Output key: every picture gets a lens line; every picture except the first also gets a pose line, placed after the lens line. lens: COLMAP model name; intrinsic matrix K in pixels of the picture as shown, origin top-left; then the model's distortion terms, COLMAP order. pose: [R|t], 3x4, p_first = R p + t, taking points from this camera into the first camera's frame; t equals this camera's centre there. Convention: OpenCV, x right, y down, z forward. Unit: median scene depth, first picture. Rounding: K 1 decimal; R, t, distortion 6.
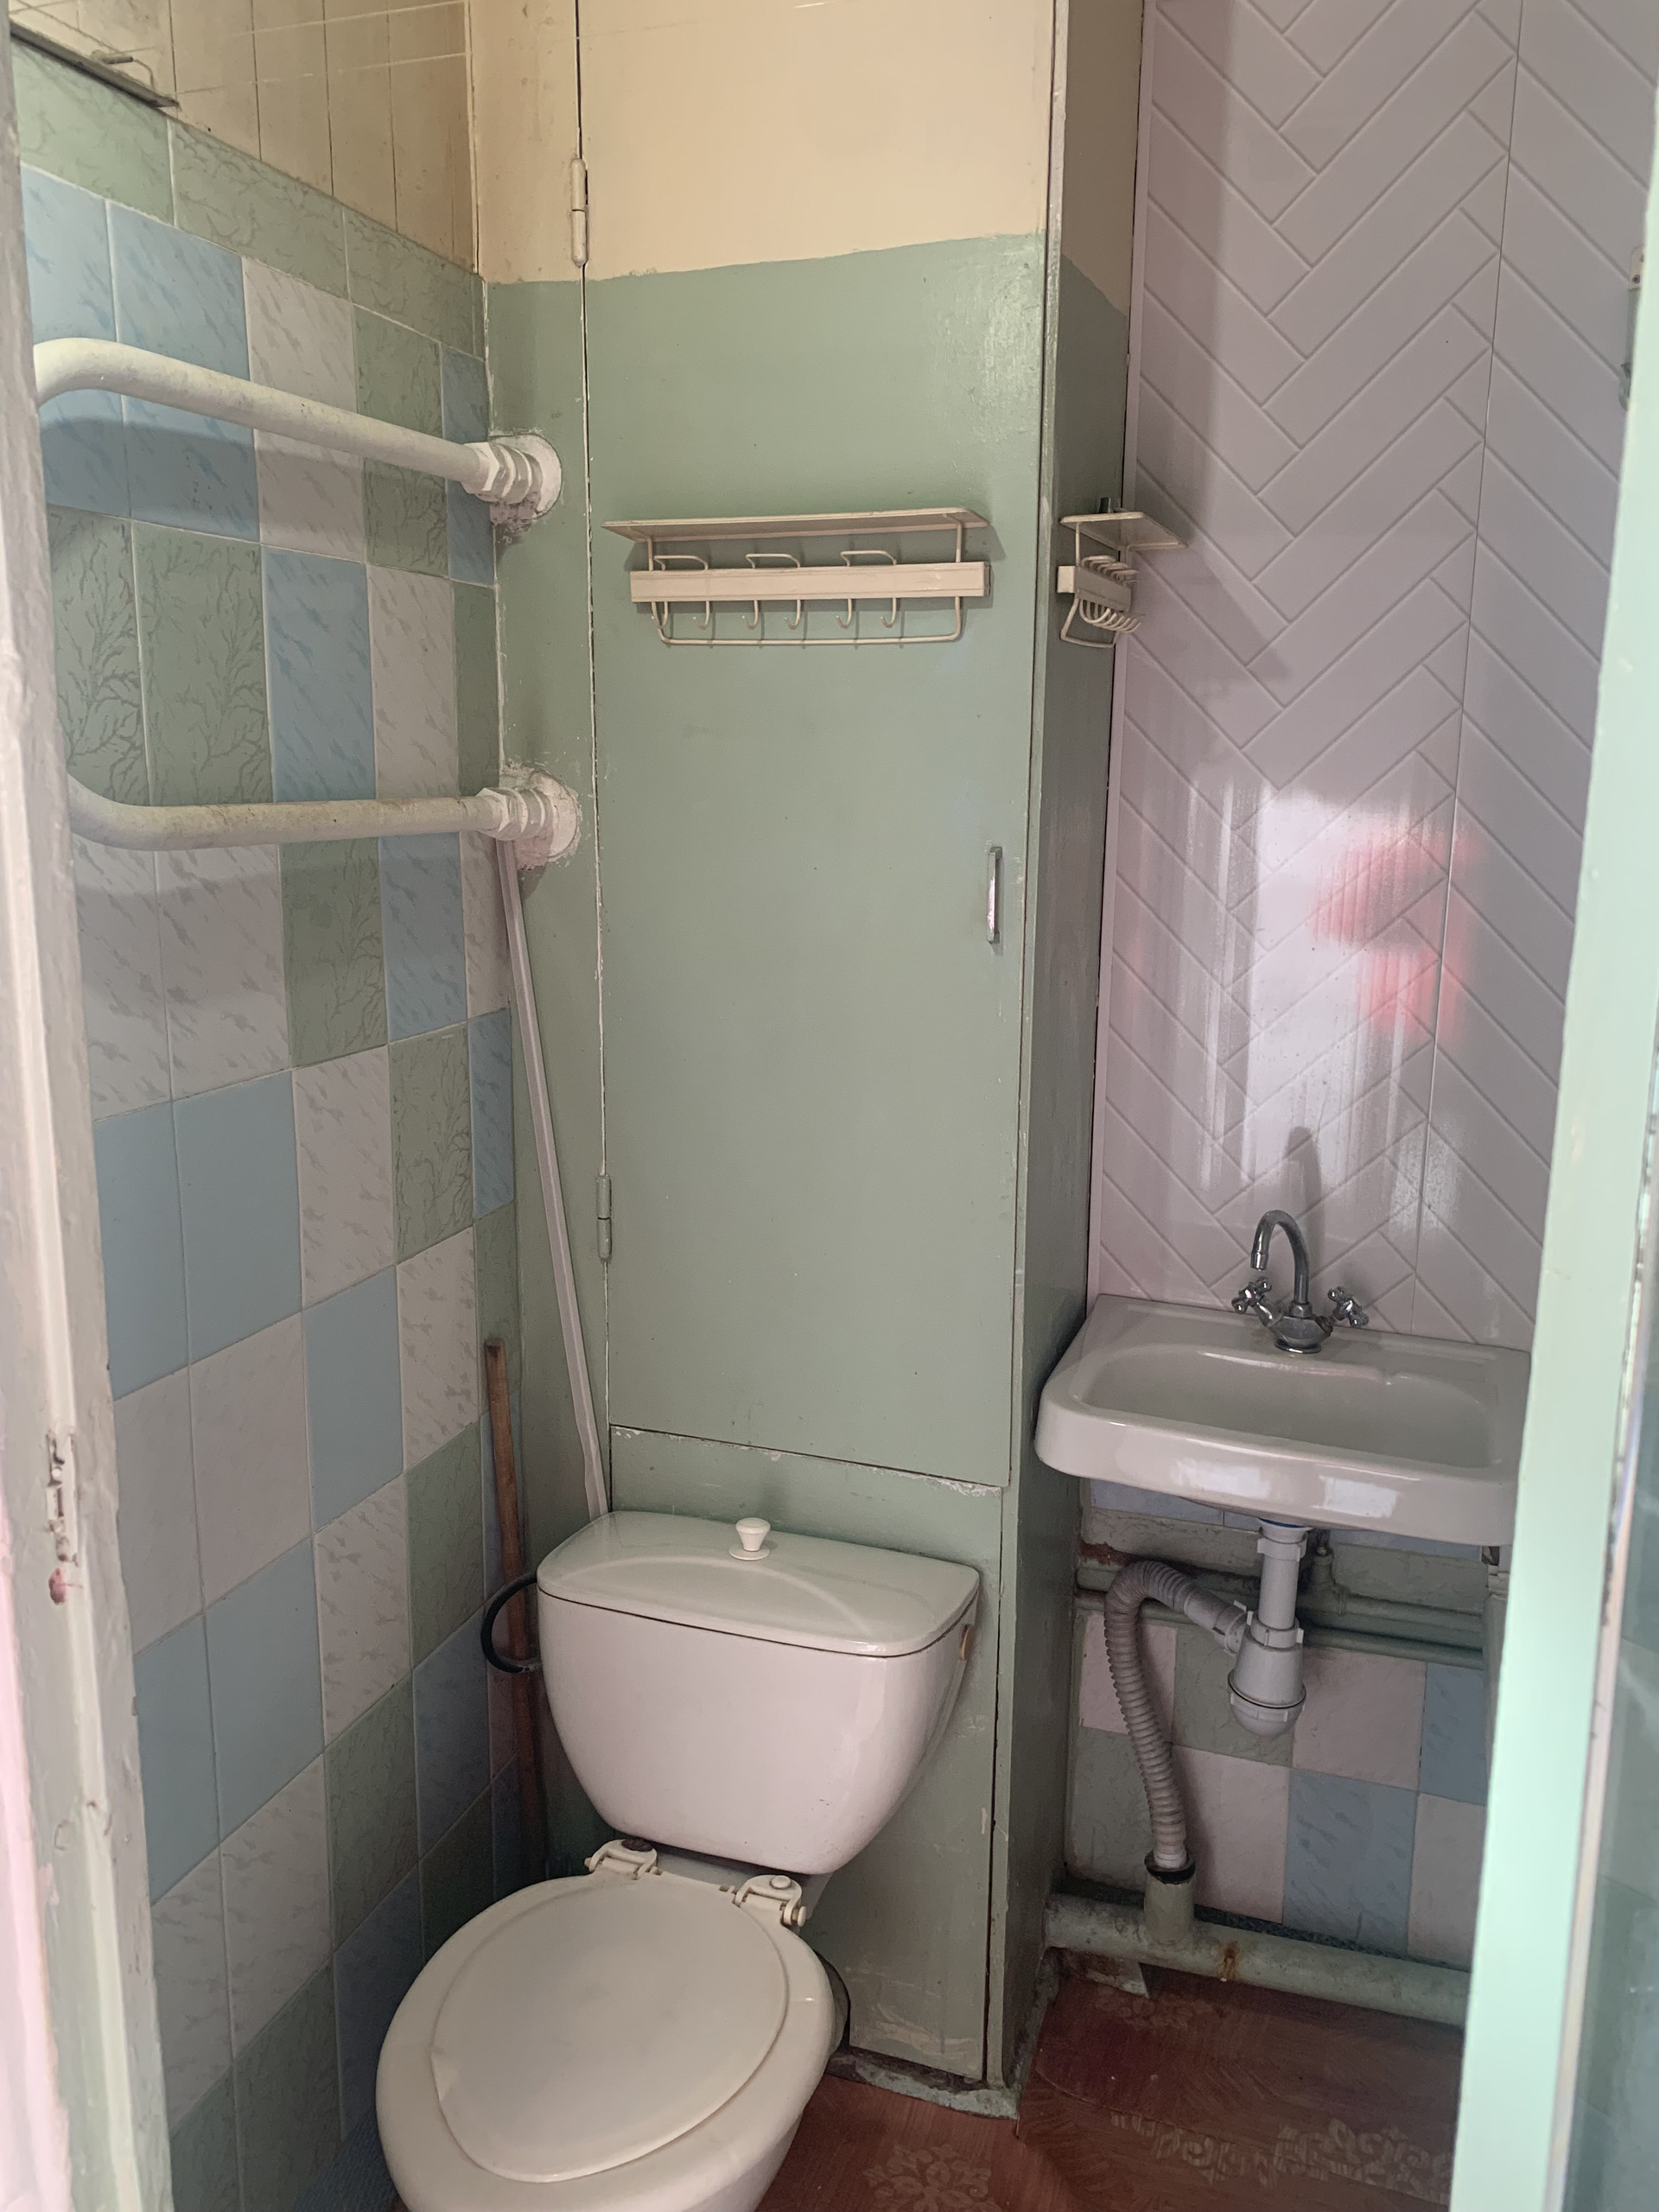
lens RADIAL K [[1668.1, 0, 799.2], [0, 1668.1, 1020.4], [0, 0, 1]] dist [-0.024088, -0.009304]
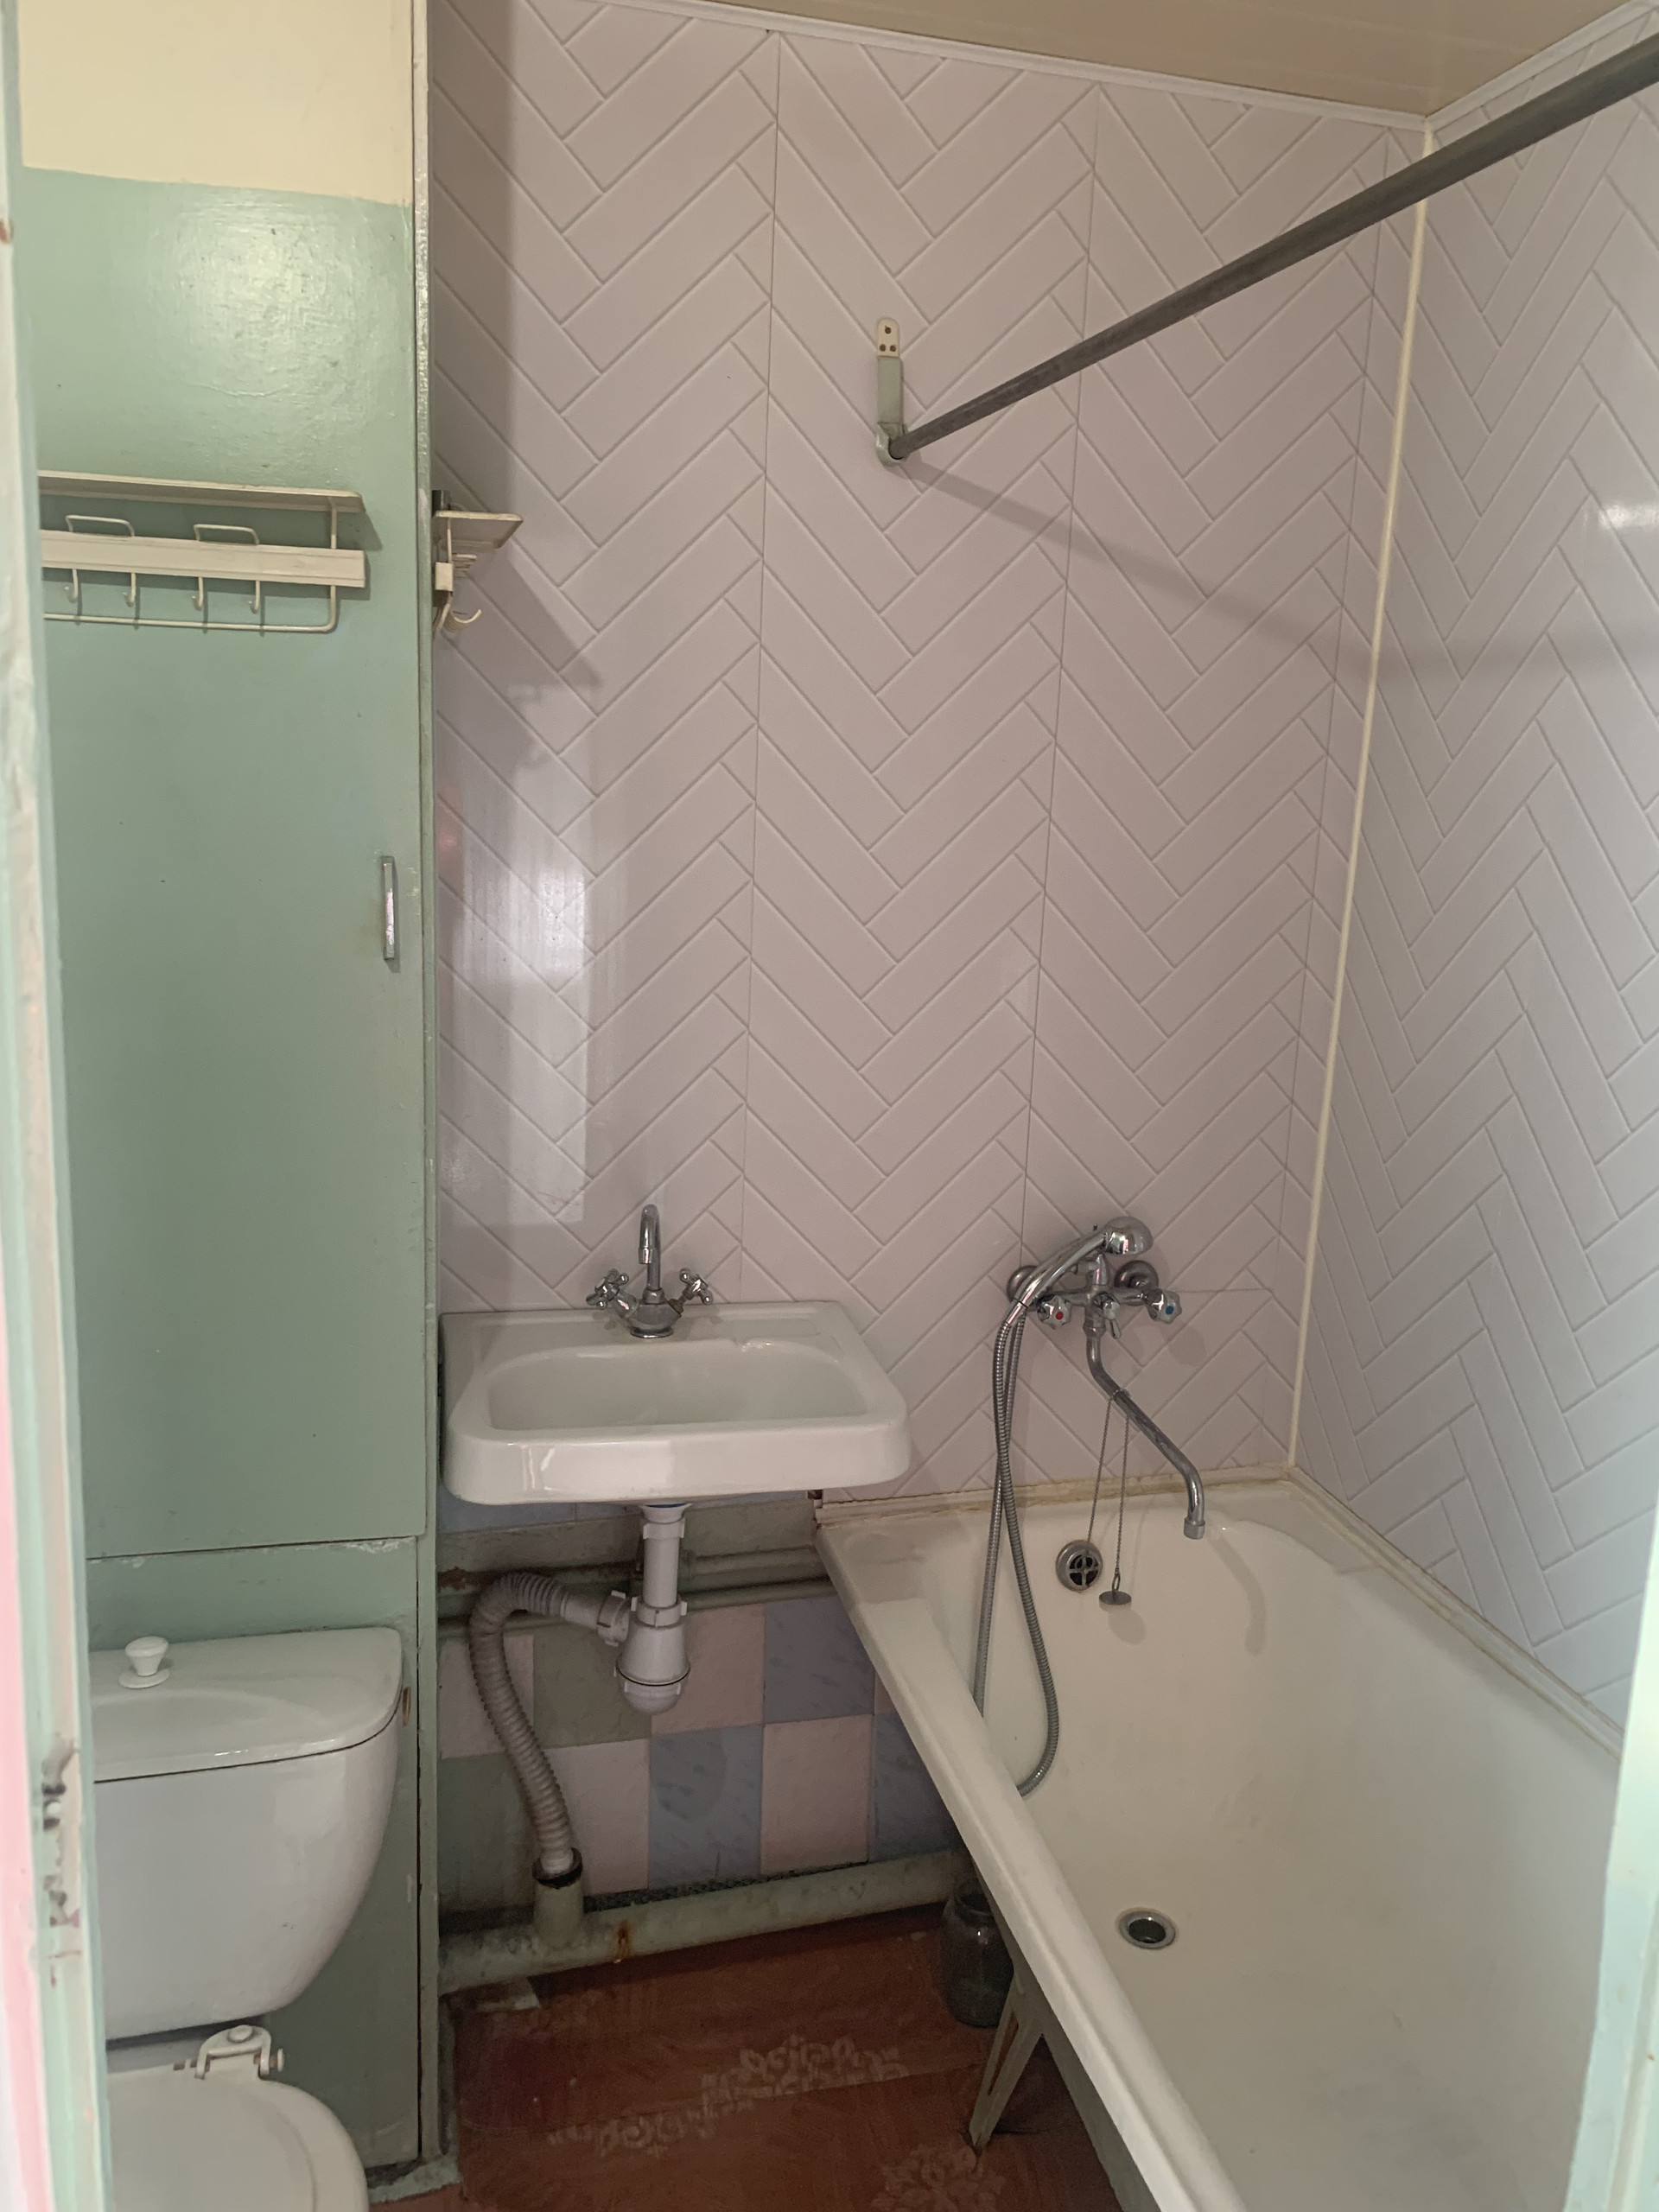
lens RADIAL K [[1668.1, 0, 799.2], [0, 1668.1, 1020.4], [0, 0, 1]] dist [-0.024088, -0.009304]
pose [[0.822271, -0.069096, 0.564885, -0.200337], [0.066093, 0.997480, 0.025803, -0.019017], [-0.565245, 0.016118, 0.824766, 0.089313]]
